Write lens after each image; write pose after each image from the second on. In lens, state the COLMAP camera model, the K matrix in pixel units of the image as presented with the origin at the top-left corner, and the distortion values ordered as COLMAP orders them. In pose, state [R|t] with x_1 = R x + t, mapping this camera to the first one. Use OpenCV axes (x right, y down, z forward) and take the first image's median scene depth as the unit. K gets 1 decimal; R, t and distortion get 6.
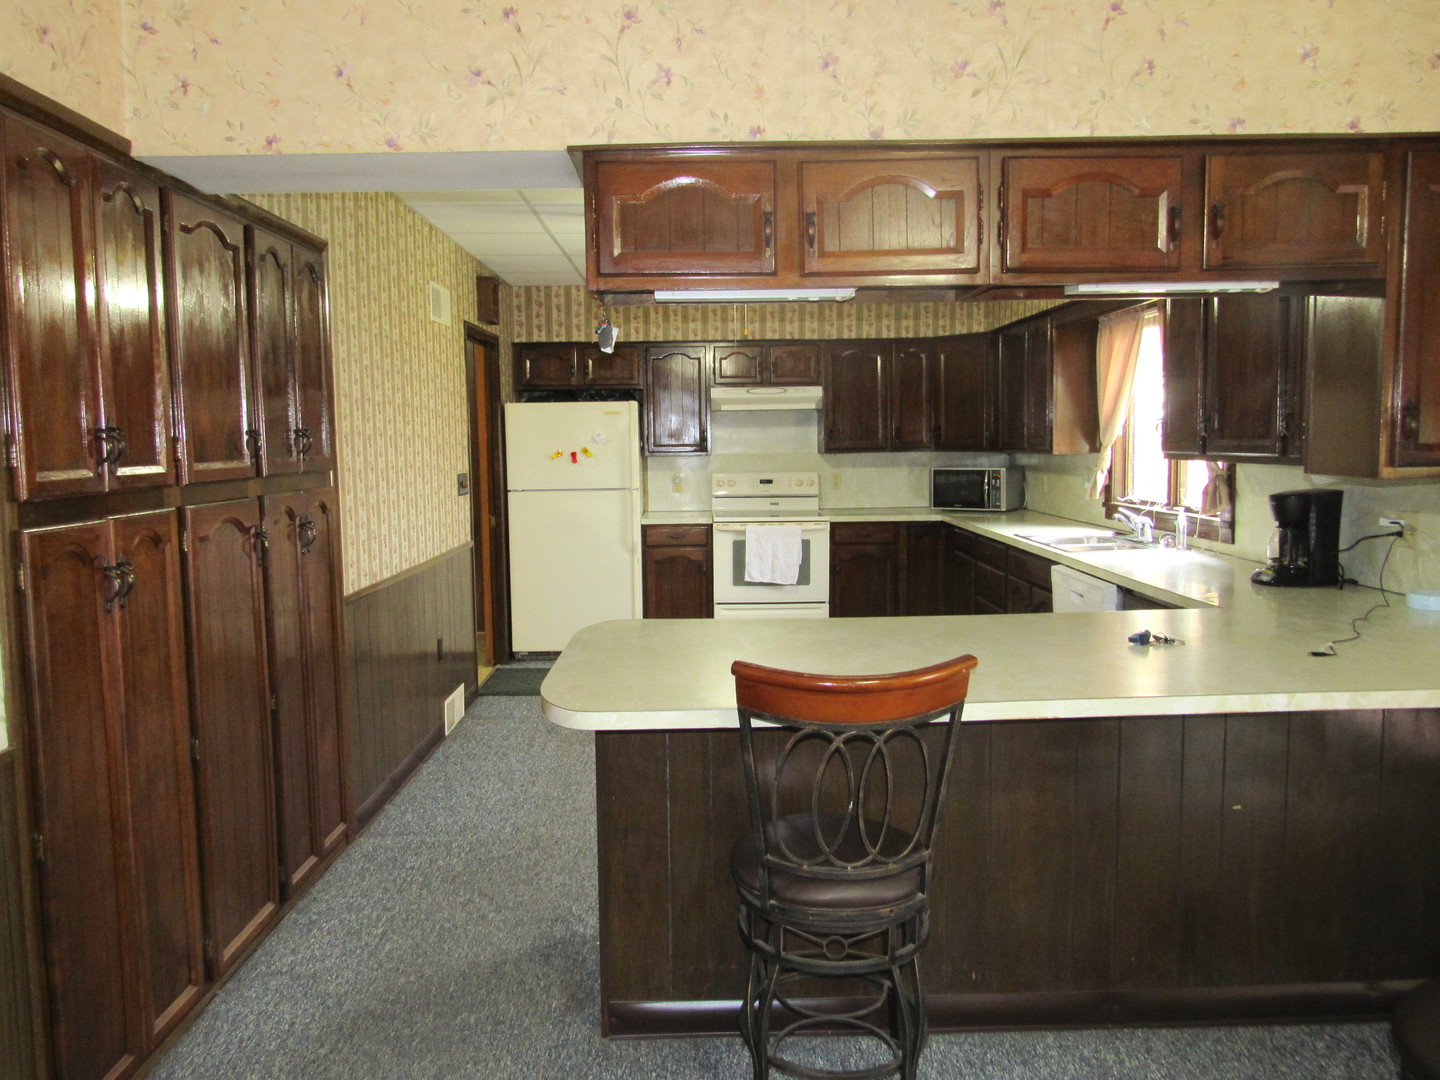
lens RADIAL K [[1057.0, 0, 720.0], [0, 1057.0, 540.0], [0, 0, 1]] dist [-0.034889, -0.011317]
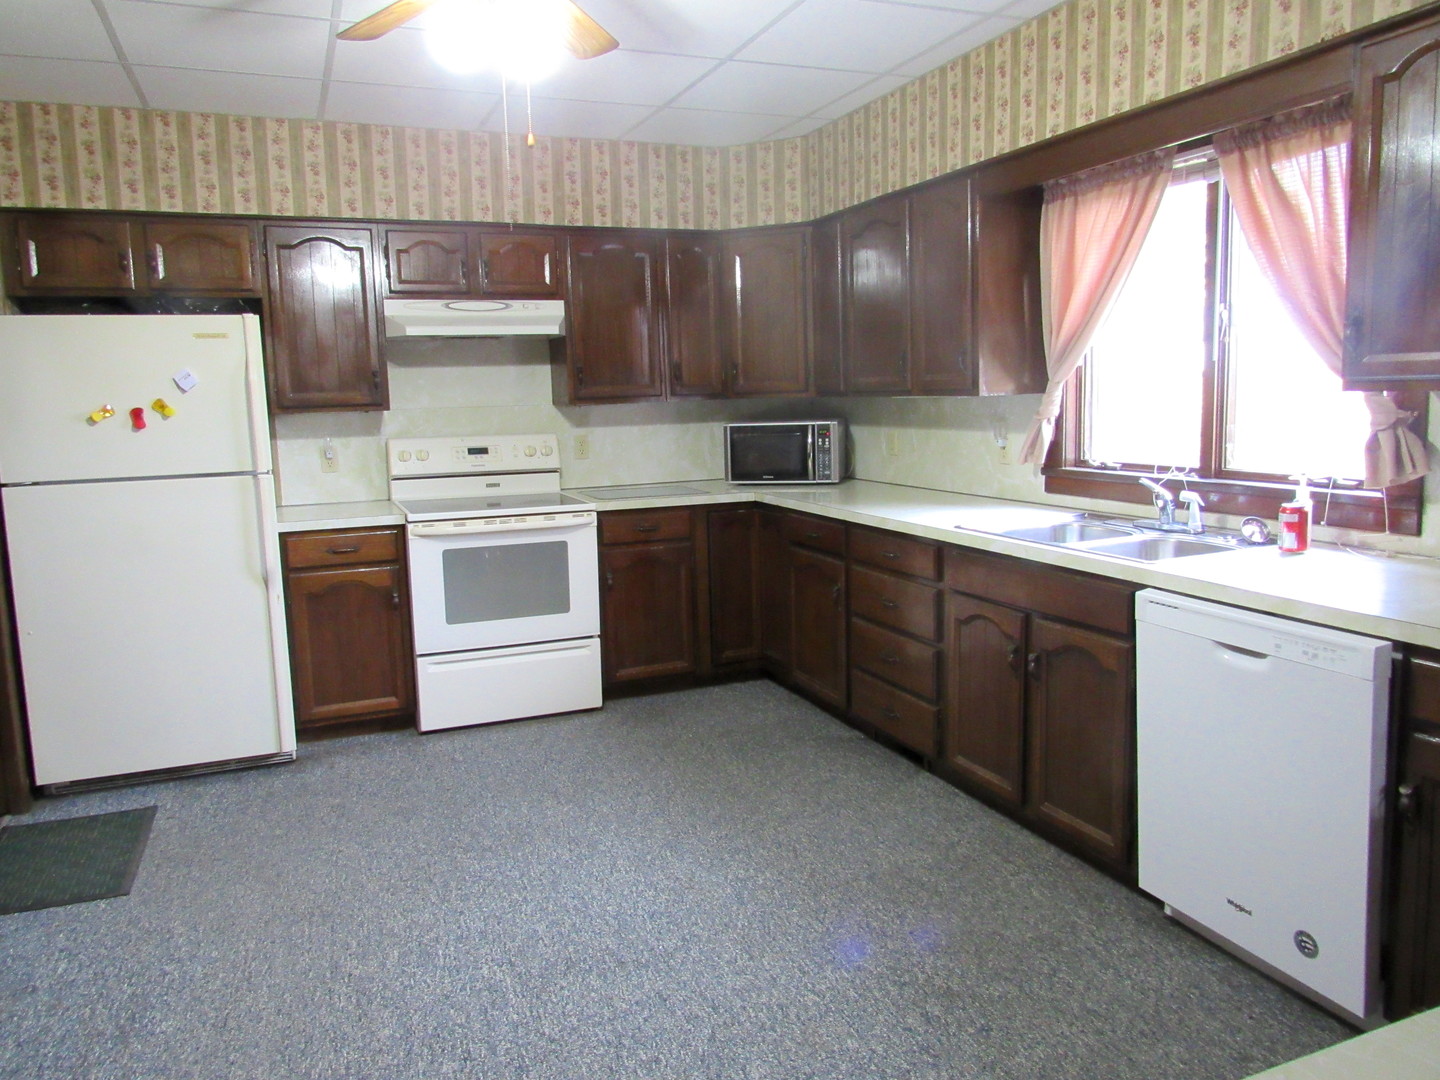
lens RADIAL K [[1036.7, 0, 720.0], [0, 1036.7, 540.0], [0, 0, 1]] dist [-0.019651, -0.009397]
pose [[0.929842, -0.060193, 0.363001, -0.053168], [0.046565, 0.997847, 0.046187, -0.024585], [-0.365000, -0.026044, 0.930643, 0.376986]]
